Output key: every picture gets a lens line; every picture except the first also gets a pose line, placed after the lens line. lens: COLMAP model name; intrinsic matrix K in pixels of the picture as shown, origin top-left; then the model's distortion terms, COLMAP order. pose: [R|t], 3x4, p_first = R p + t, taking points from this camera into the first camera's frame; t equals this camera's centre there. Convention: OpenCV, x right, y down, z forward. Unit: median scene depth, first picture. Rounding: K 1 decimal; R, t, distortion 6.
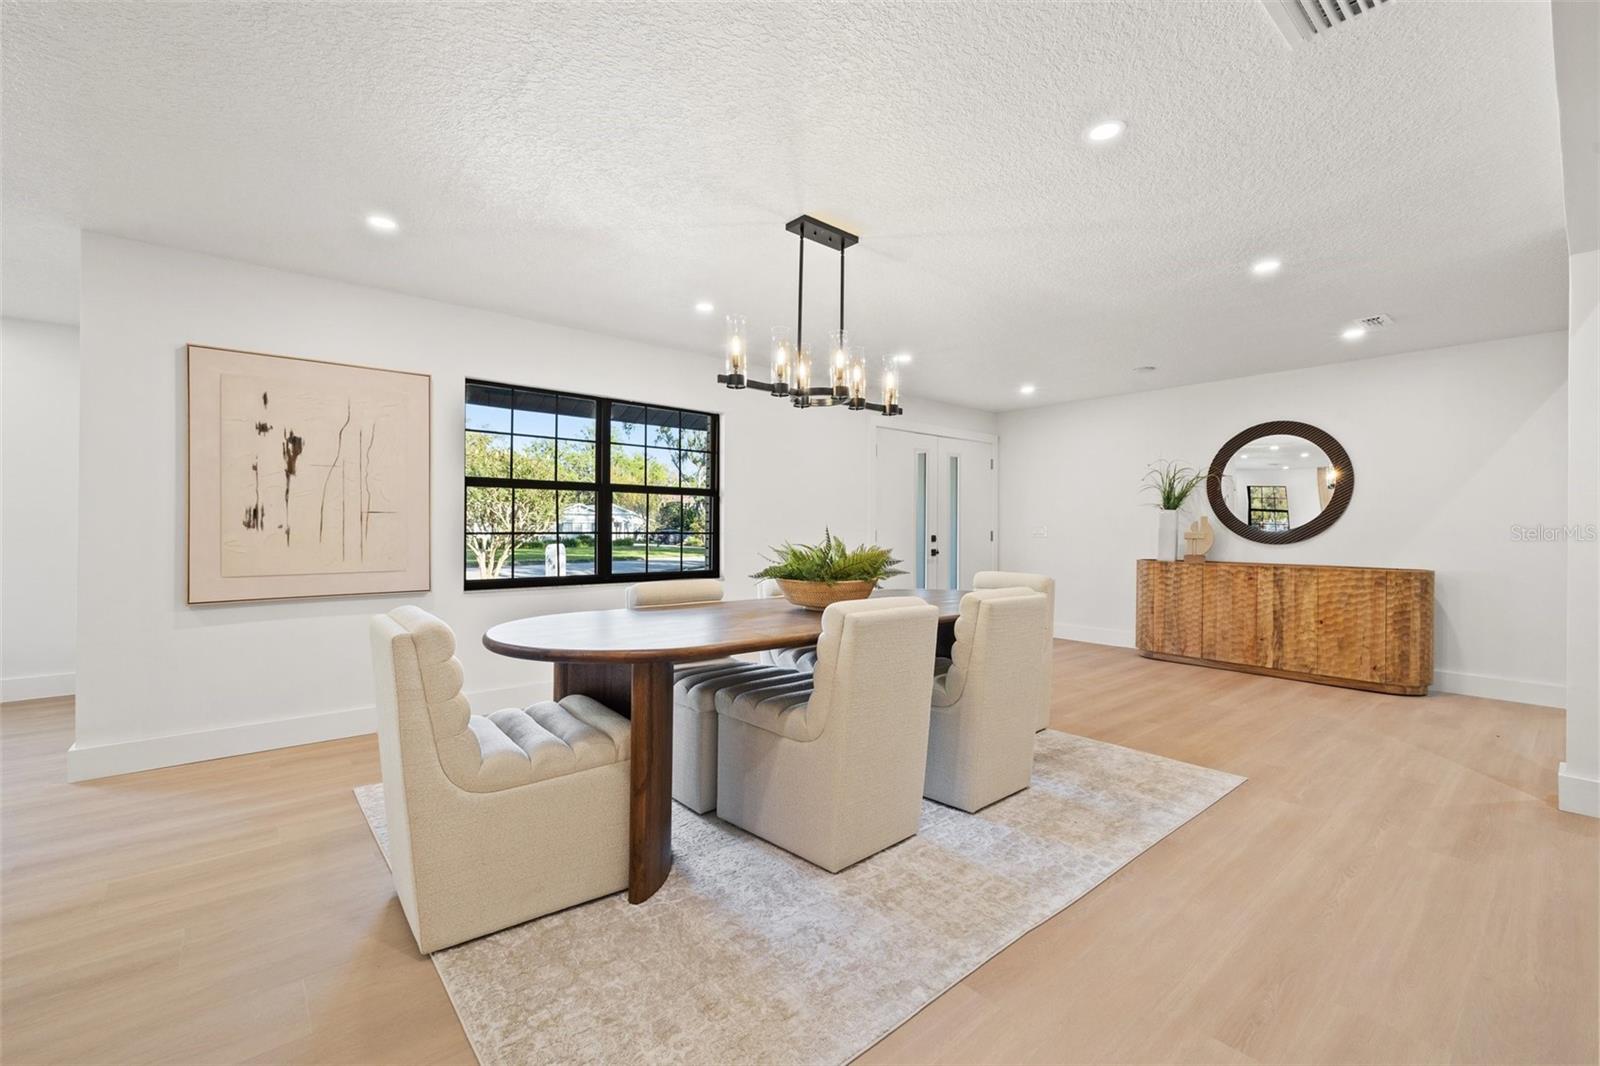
lens RADIAL K [[676.9, 0, 794.0], [0, 676.9, 530.0], [0, 0, 1]] dist [0.001861, 0.000538]
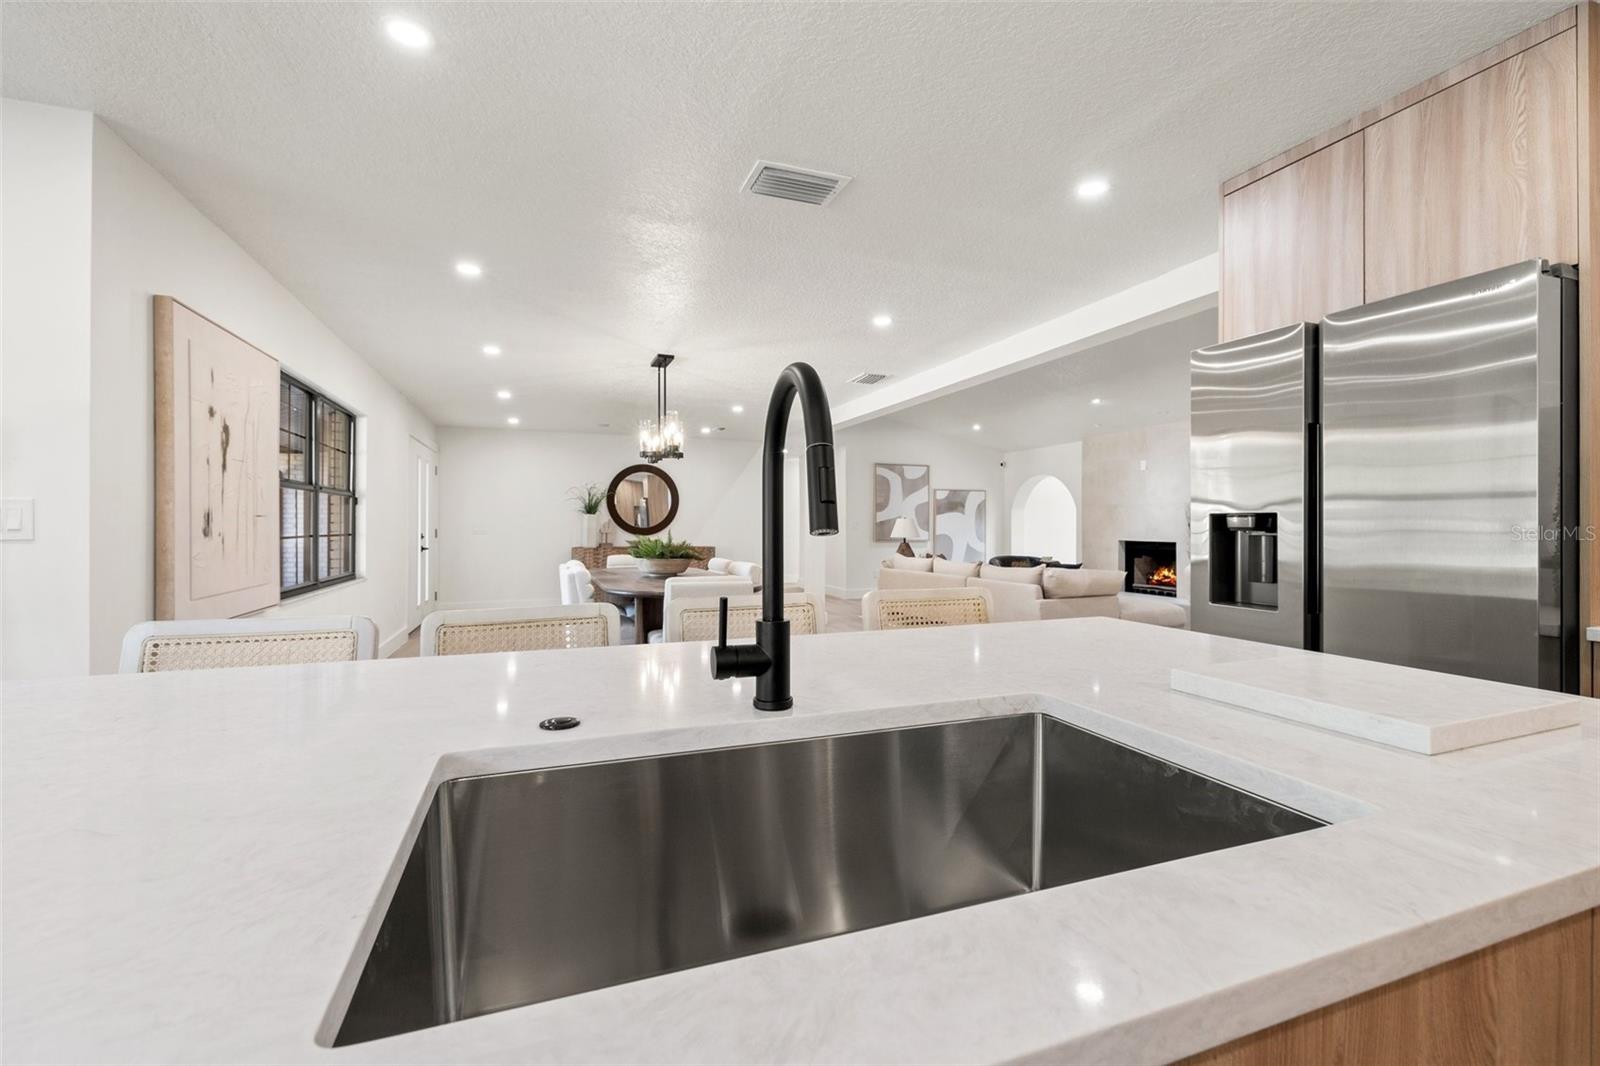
lens RADIAL K [[675.5, 0, 797.0], [0, 675.5, 524.9], [0, 0, 1]] dist [-0.003421, 0.000465]
pose [[0.338494, -0.002242, 0.940966, -0.835060], [-0.001183, 0.999995, 0.002808, -0.012695], [-0.940968, -0.002064, 0.338489, 0.047501]]
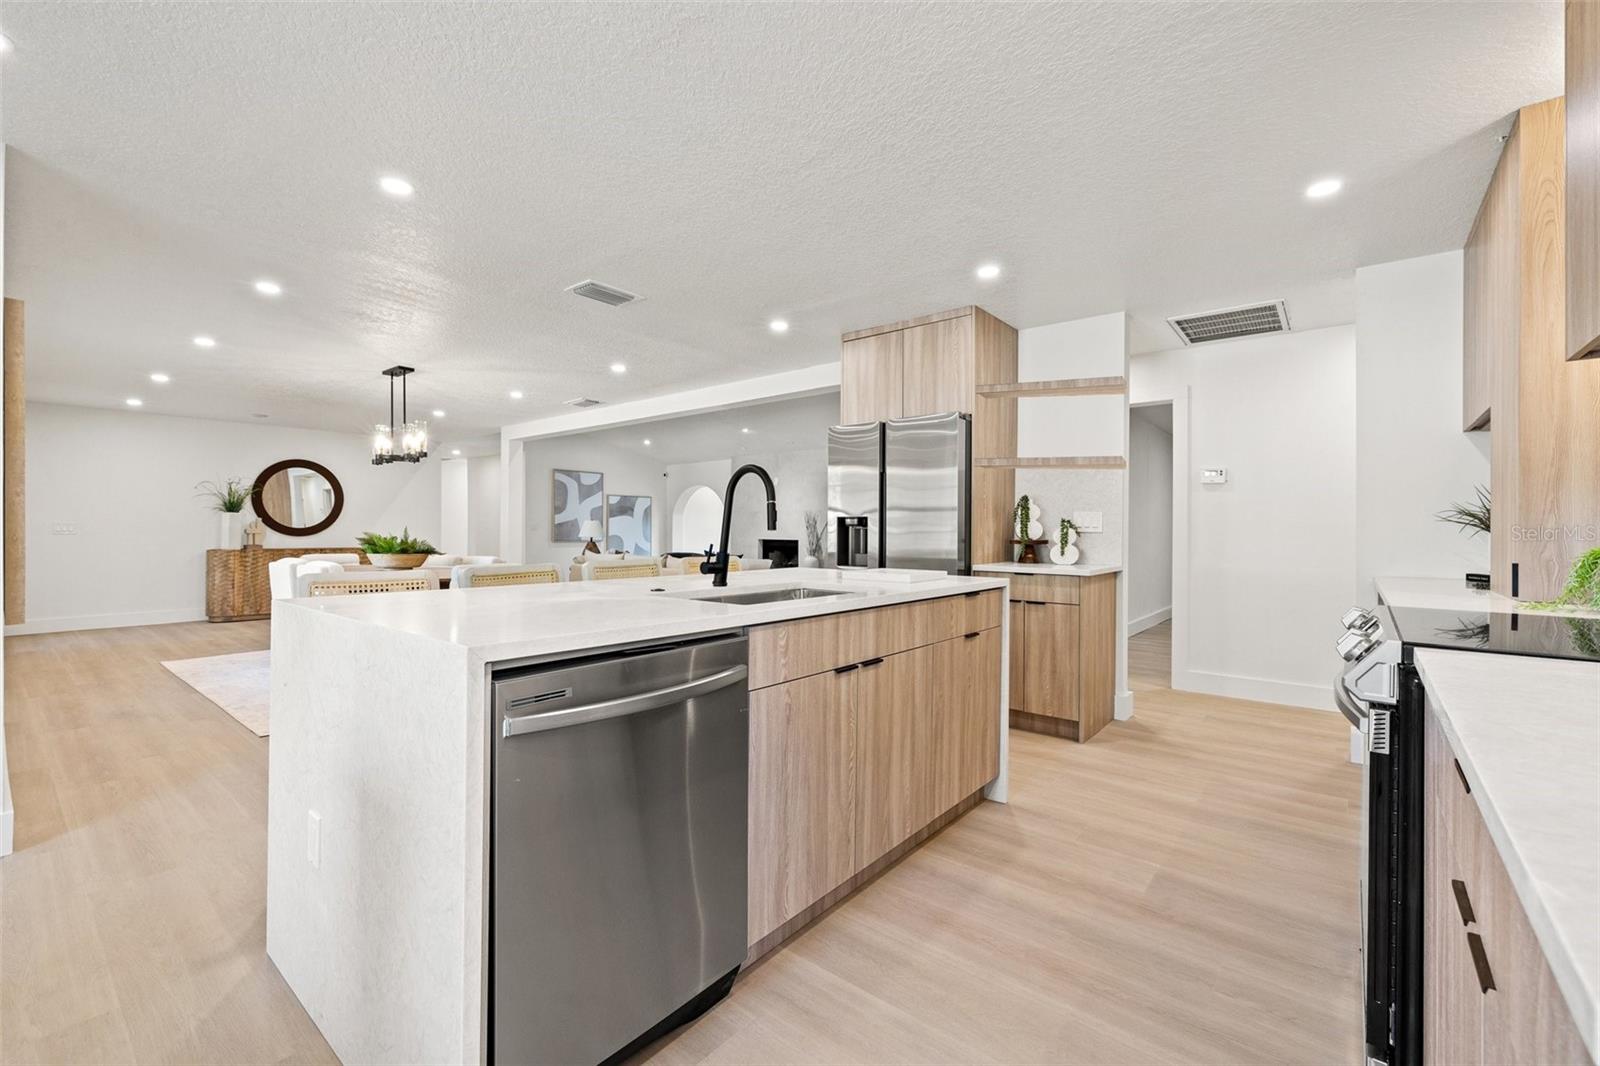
lens RADIAL K [[674.0, 0, 785.4], [0, 674.0, 523.9], [0, 0, 1]] dist [0.001201, 0.000301]
pose [[-0.166872, 0.005714, 0.985962, -1.122550], [-0.005578, 0.999962, -0.006739, -0.004706], [-0.985963, -0.006624, -0.166834, 0.141193]]
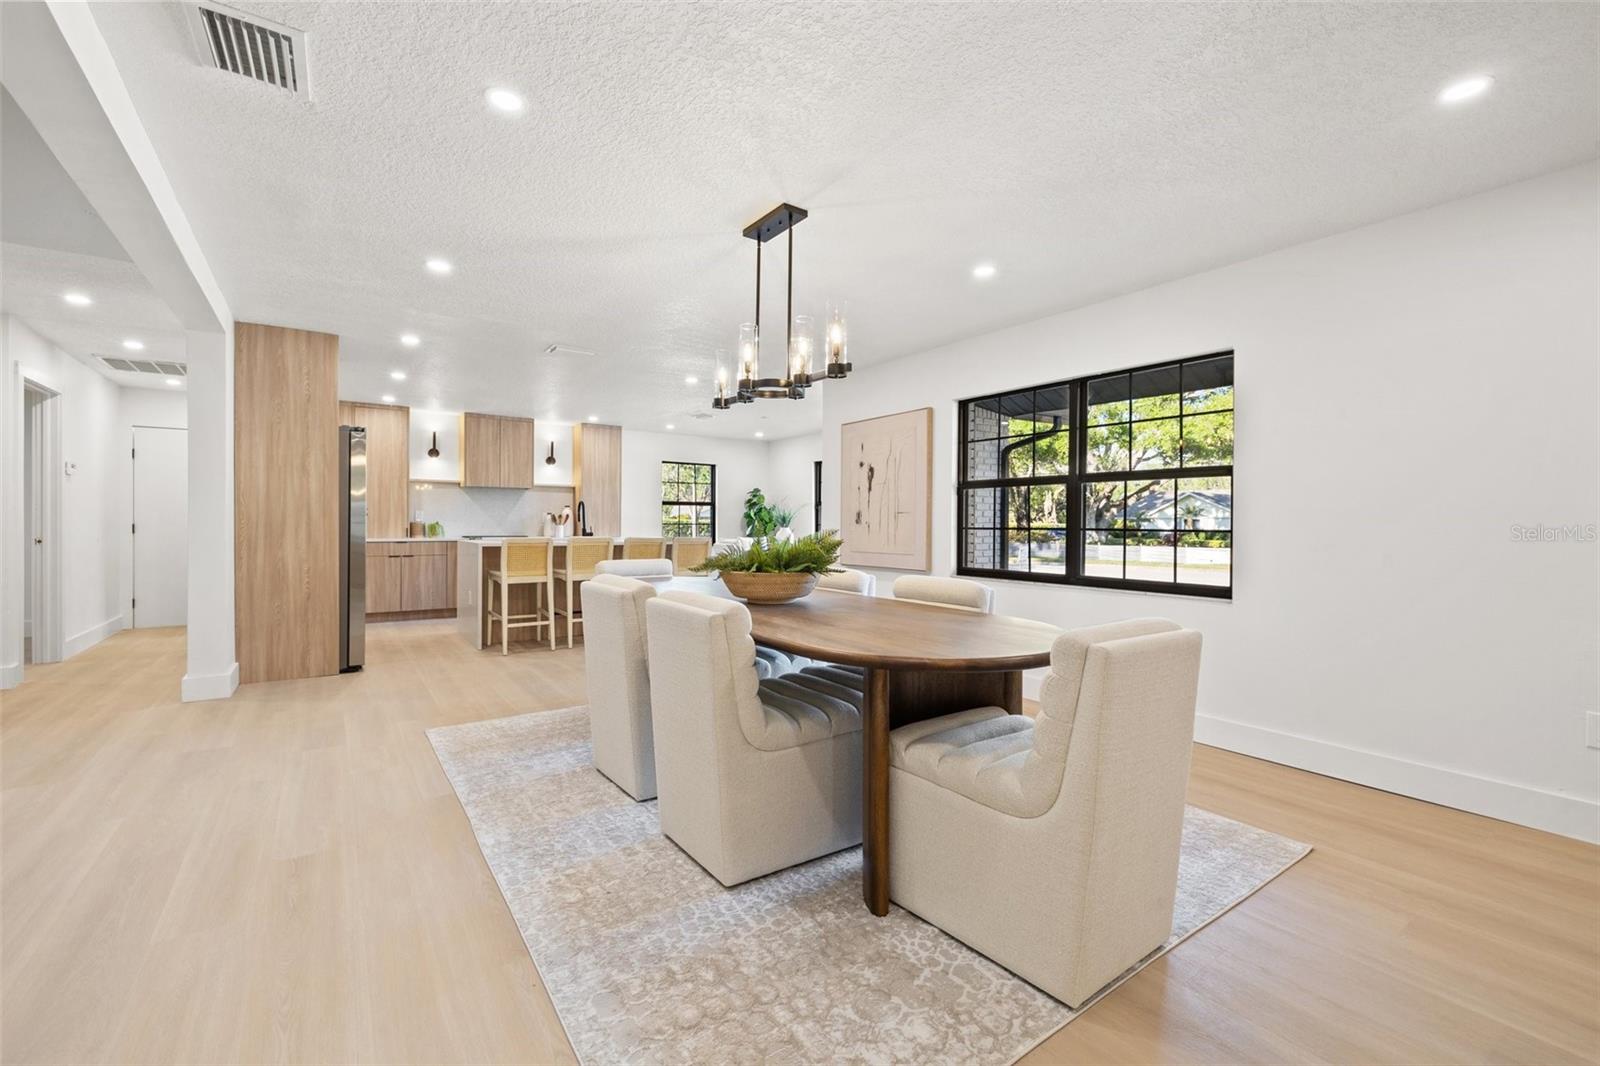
lens RADIAL K [[675.5, 0, 797.0], [0, 675.5, 524.9], [0, 0, 1]] dist [-0.003421, 0.000465]
pose [[-0.094726, -0.001645, -0.995502, 0.584777], [-0.006608, 0.999978, -0.001024, 0.002084], [0.995481, 0.006481, -0.094734, 0.641680]]
